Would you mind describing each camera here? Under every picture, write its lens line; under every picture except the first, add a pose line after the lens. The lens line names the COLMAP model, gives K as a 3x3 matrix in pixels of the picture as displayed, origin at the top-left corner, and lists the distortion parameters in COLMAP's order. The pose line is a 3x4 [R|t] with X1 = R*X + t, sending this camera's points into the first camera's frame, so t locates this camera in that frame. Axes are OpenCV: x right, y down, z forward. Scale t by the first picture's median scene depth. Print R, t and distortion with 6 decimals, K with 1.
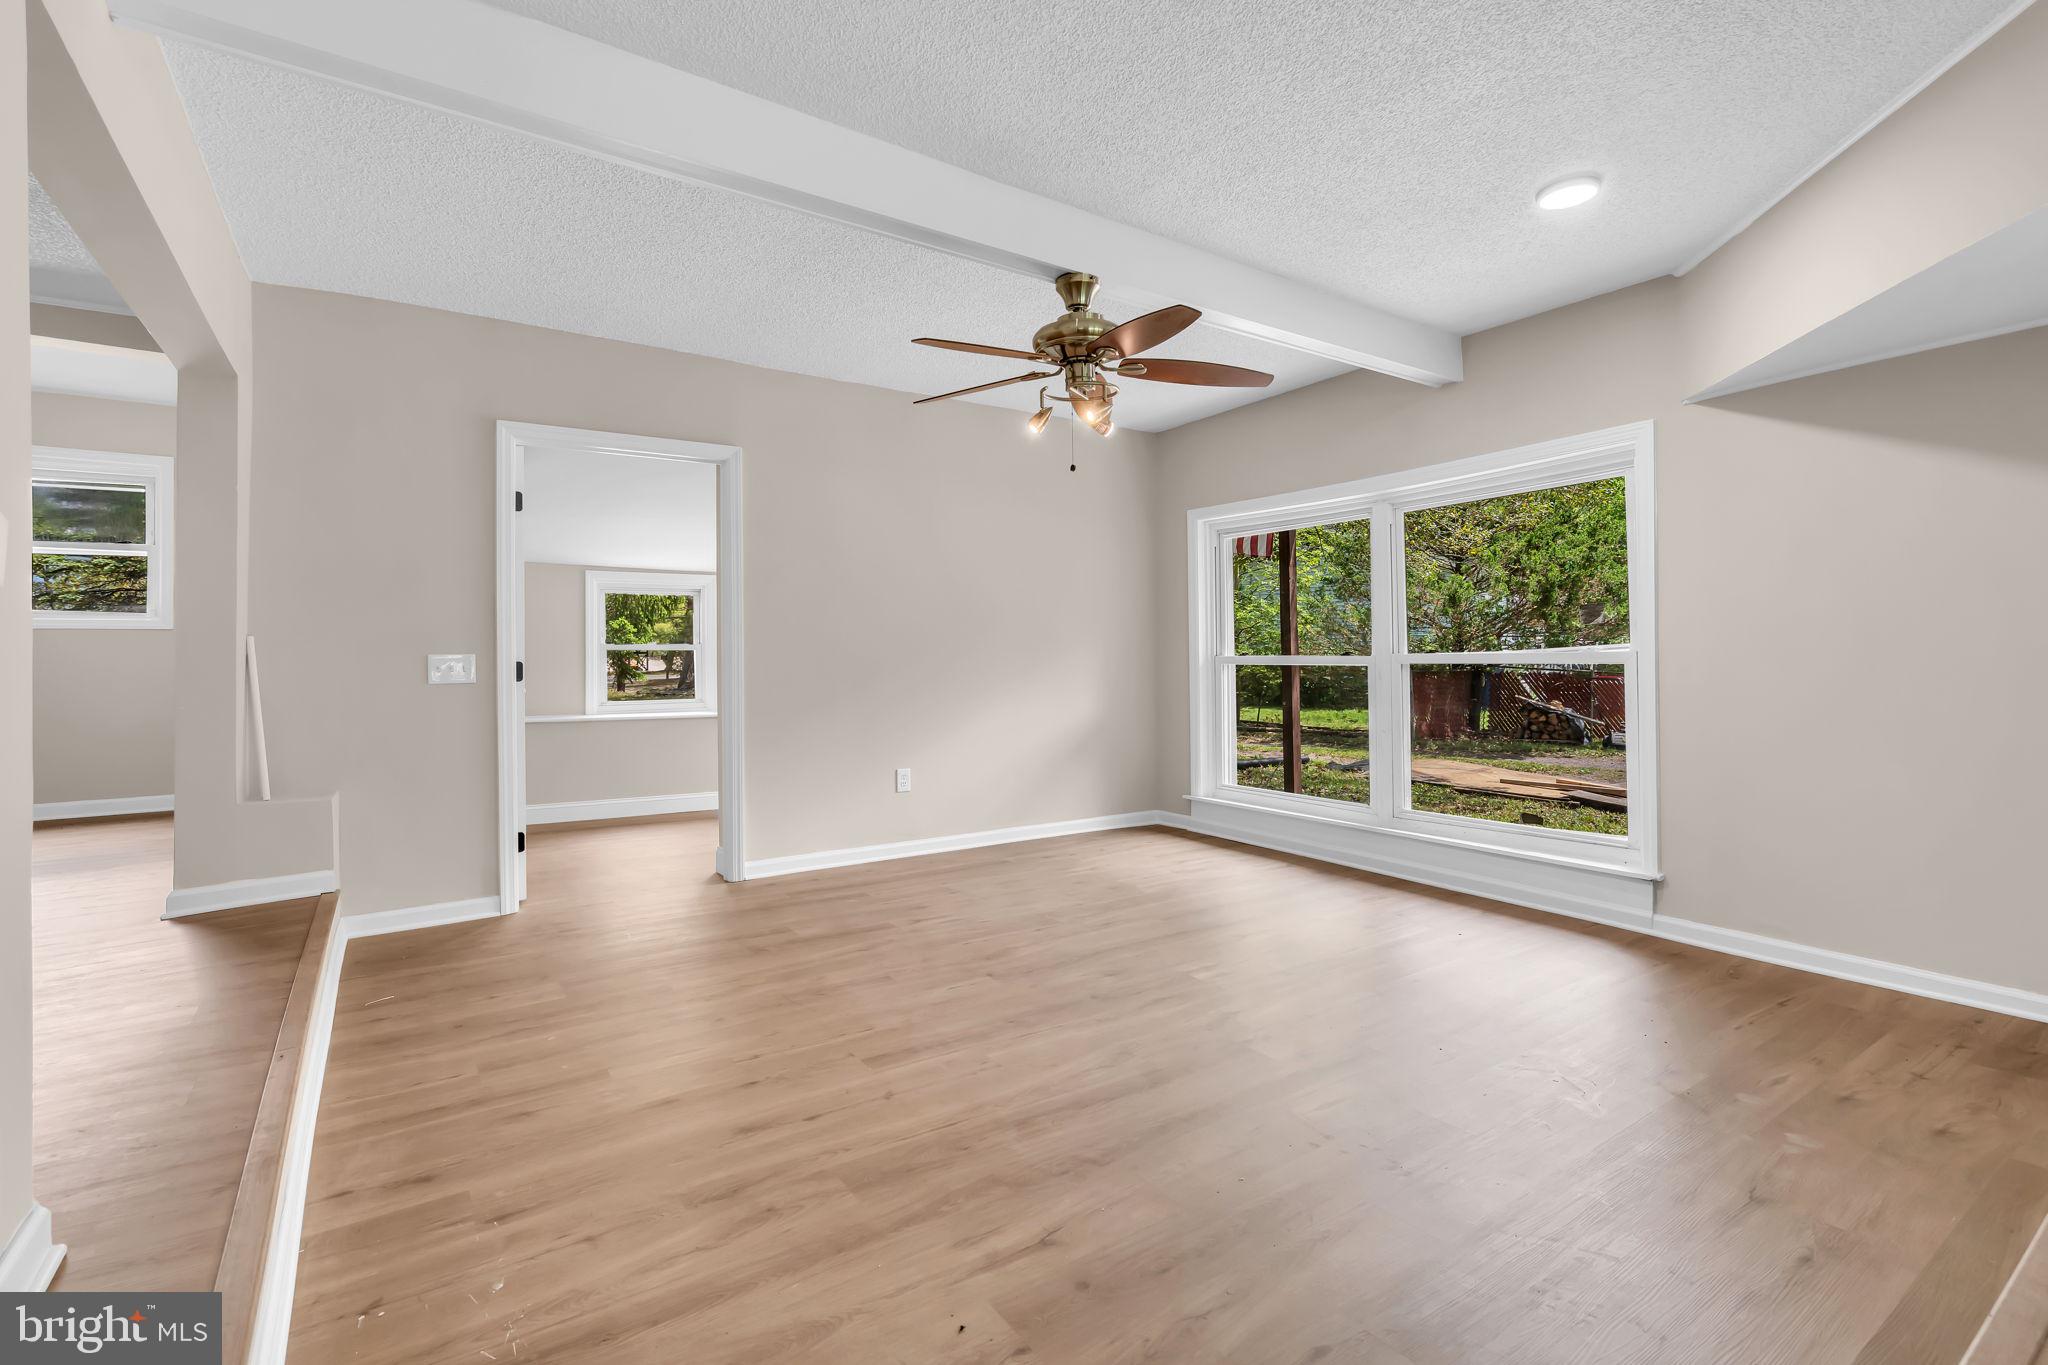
lens RADIAL K [[938.0, 0, 1030.7], [0, 938.0, 660.6], [0, 0, 1]] dist [-0.000489, 0.003817]
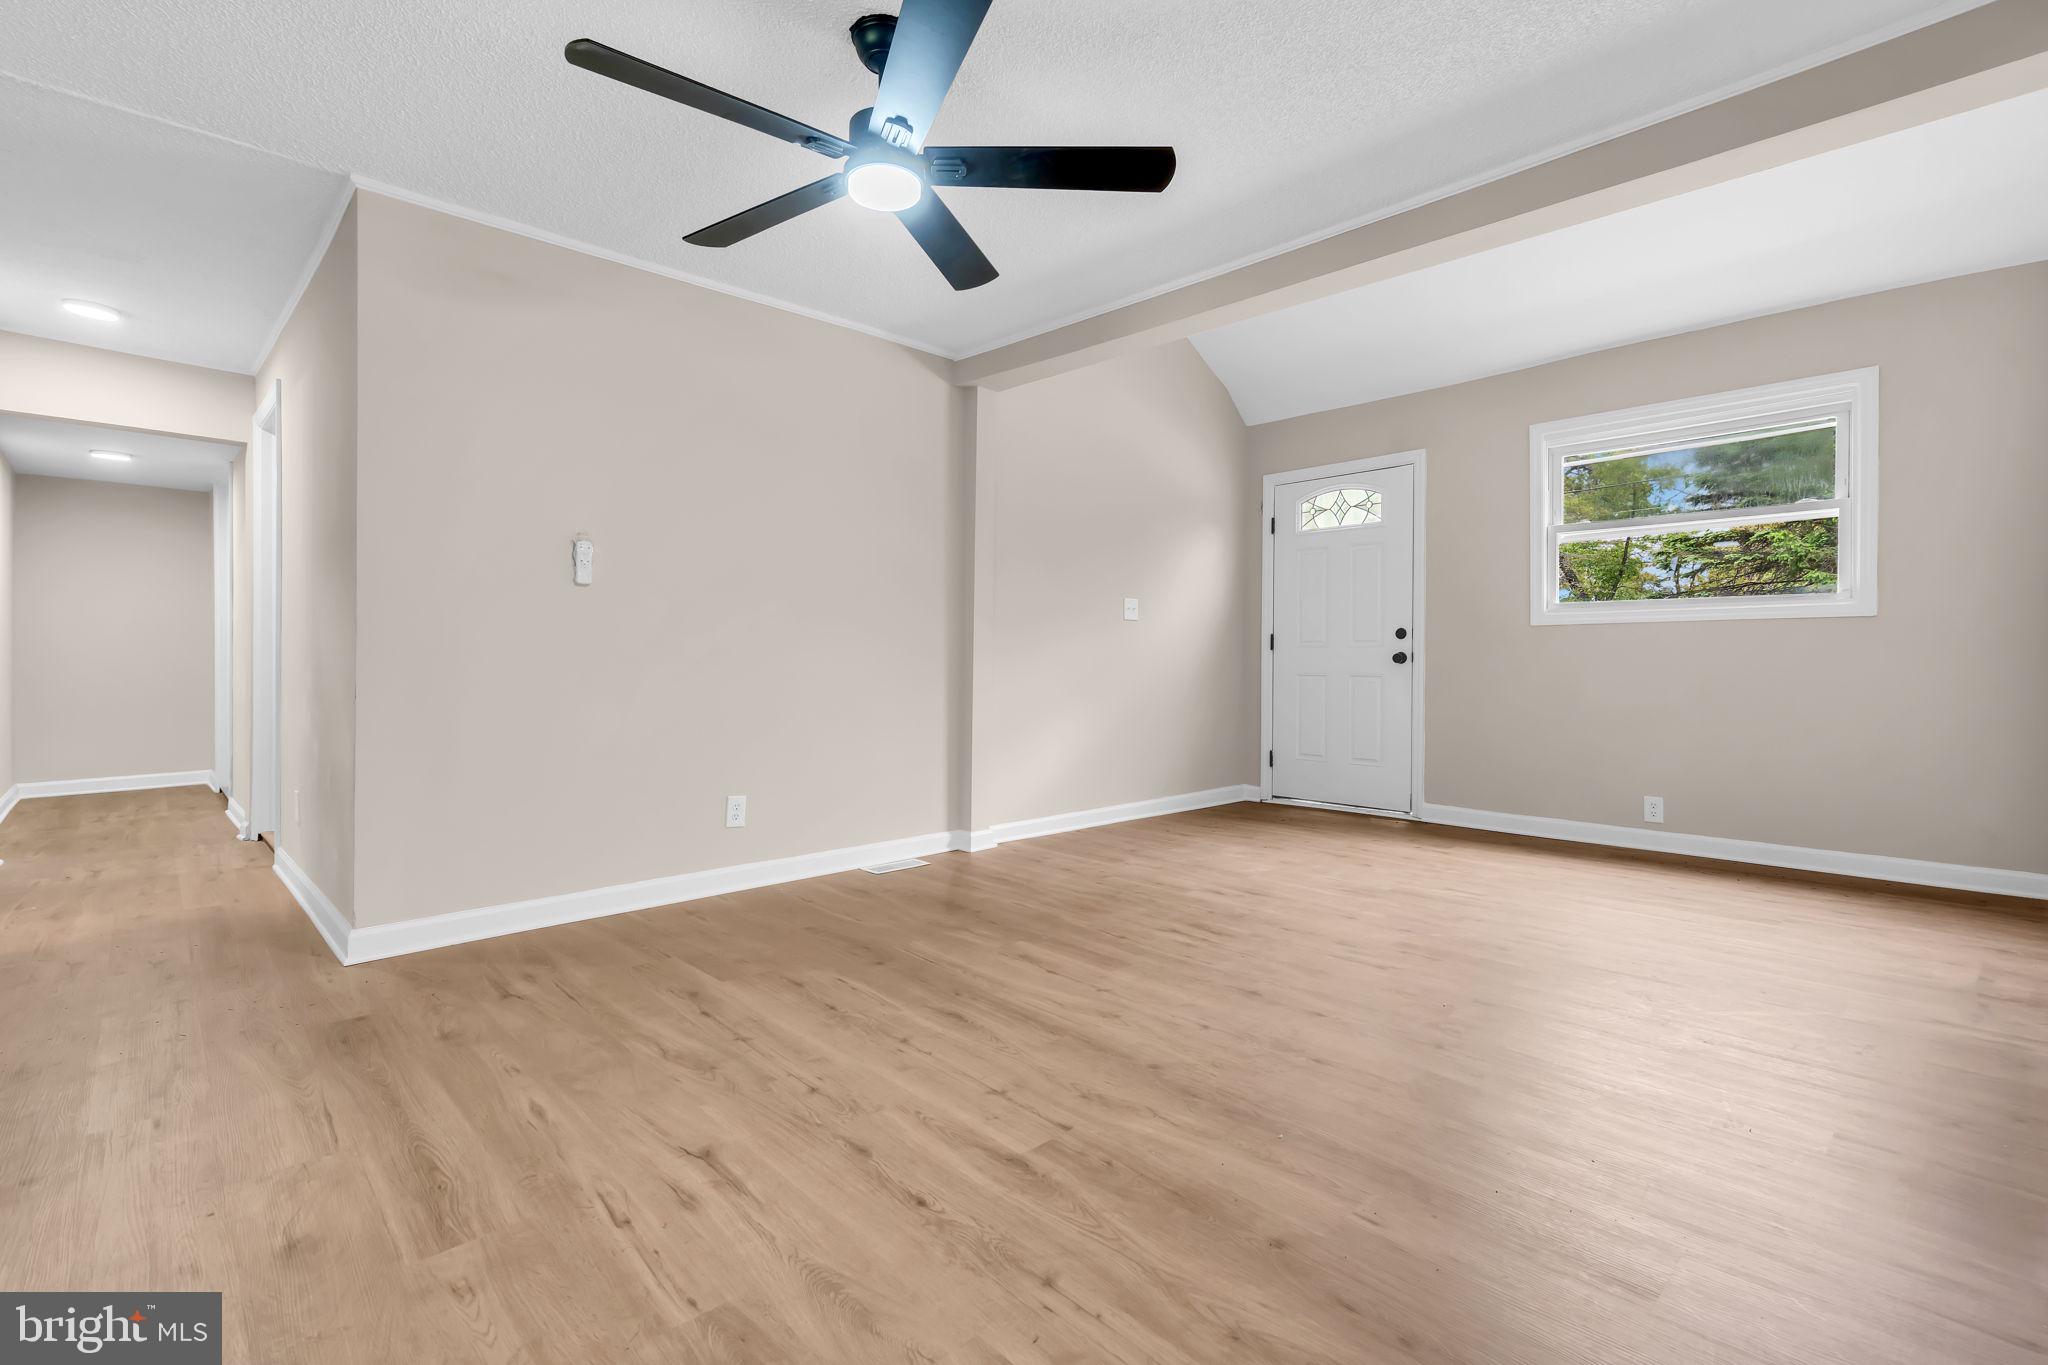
lens RADIAL K [[917.0, 0, 1009.4], [0, 917.0, 662.6], [0, 0, 1]] dist [-0.001370, 0.003556]
pose [[0.140006, 0.012617, -0.990070, -0.525312], [-0.004274, 0.999917, 0.012138, -0.008022], [0.990141, 0.002532, 0.140048, 0.439537]]
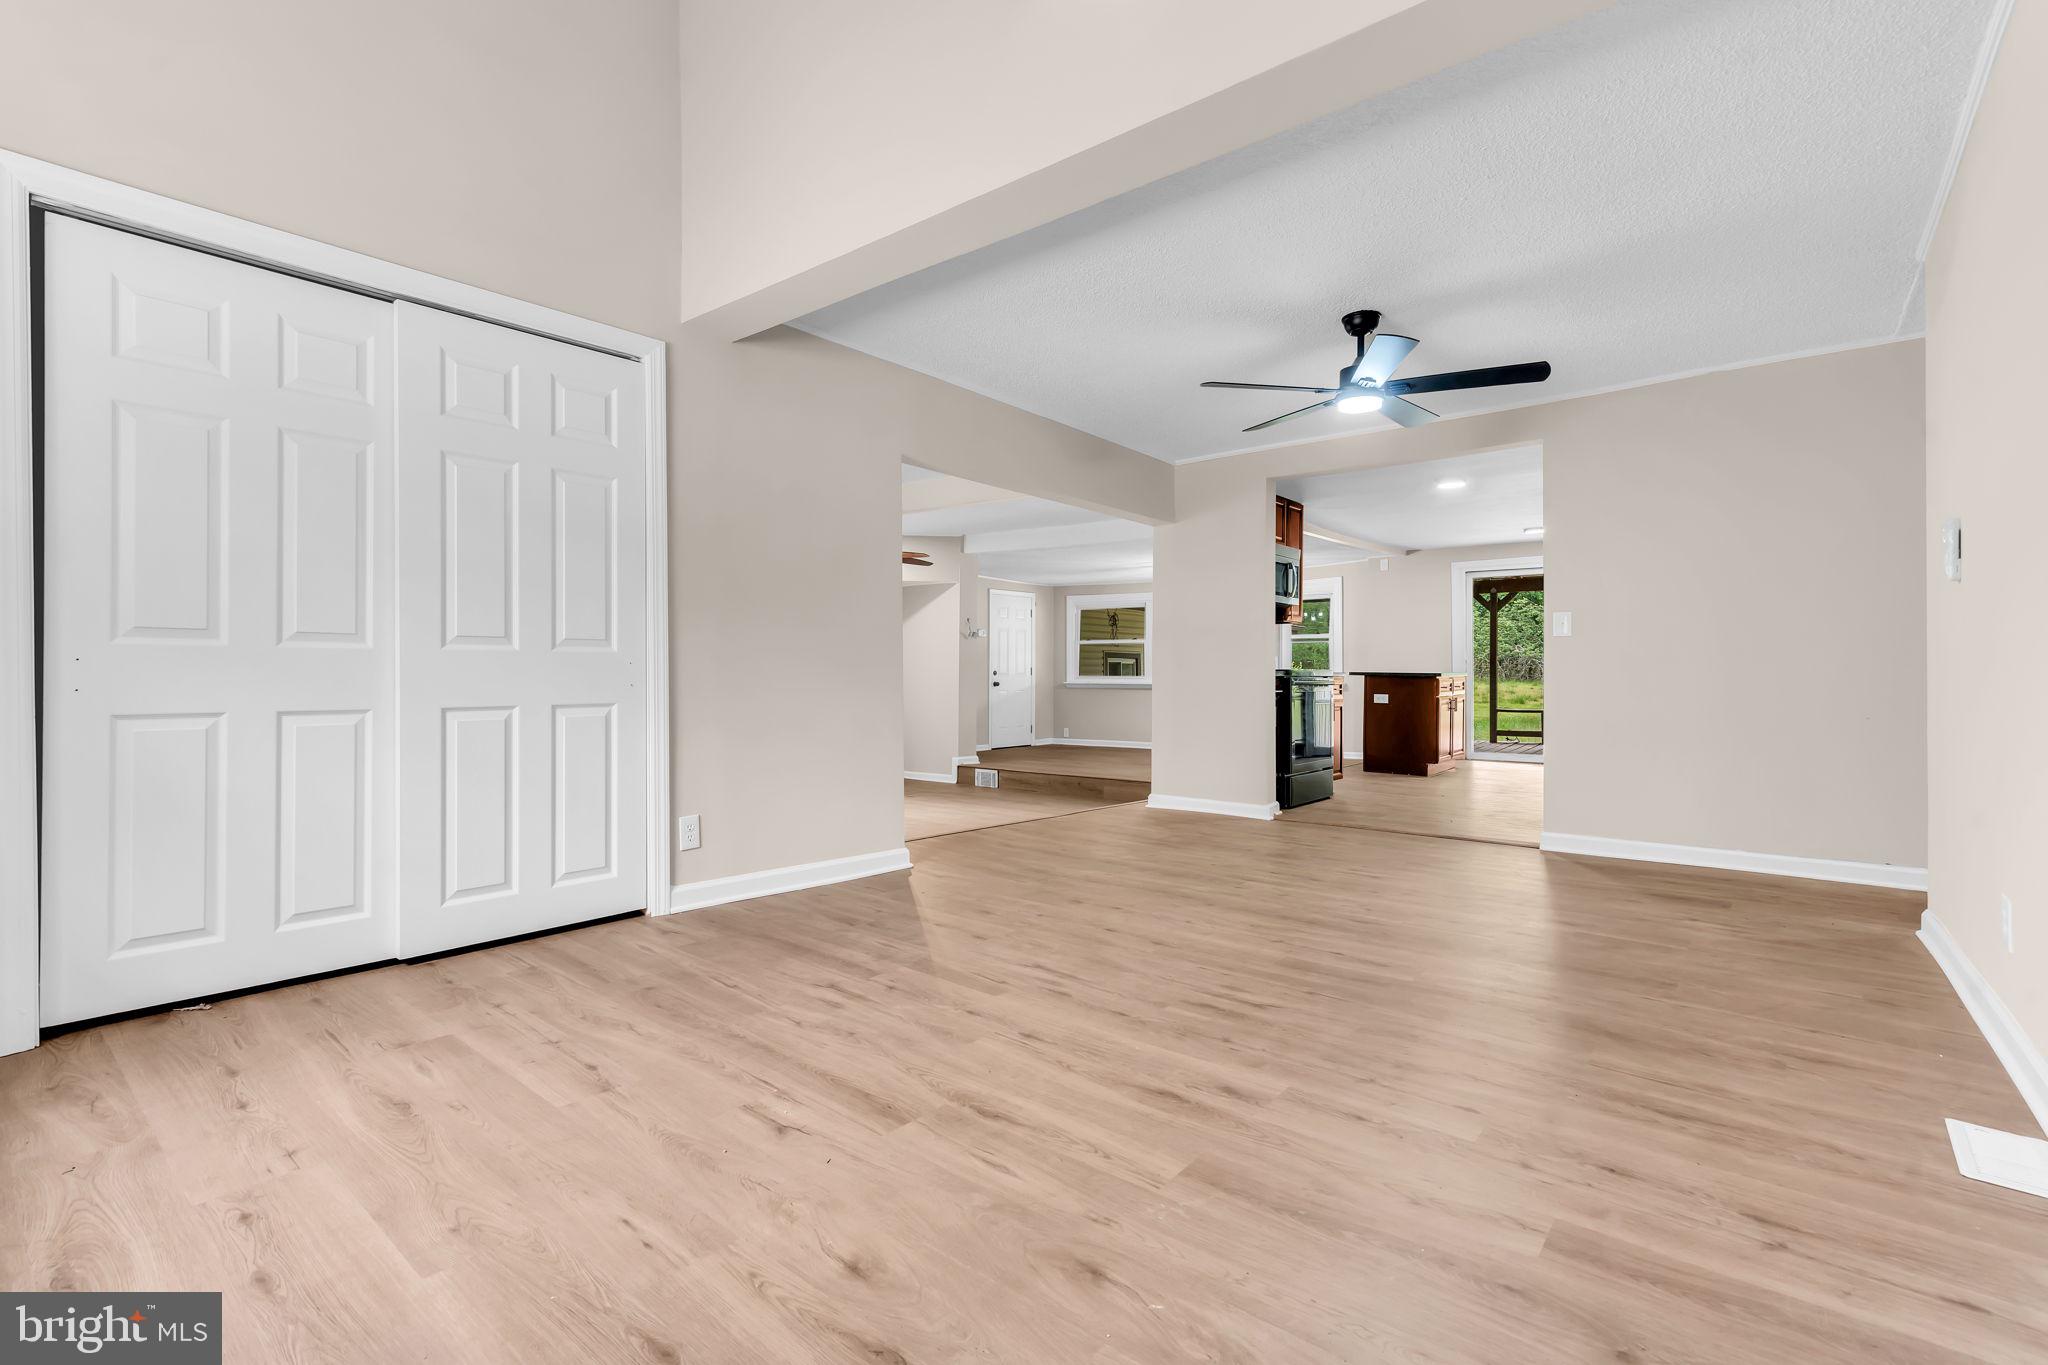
lens RADIAL K [[917.0, 0, 1018.1], [0, 917.0, 681.0], [0, 0, 1]] dist [-0.001370, 0.003556]
pose [[-0.271170, 0.000659, 0.962531, -1.951919], [-0.001873, 0.999998, -0.001213, 0.009407], [-0.962530, -0.002131, -0.271168, 1.068775]]
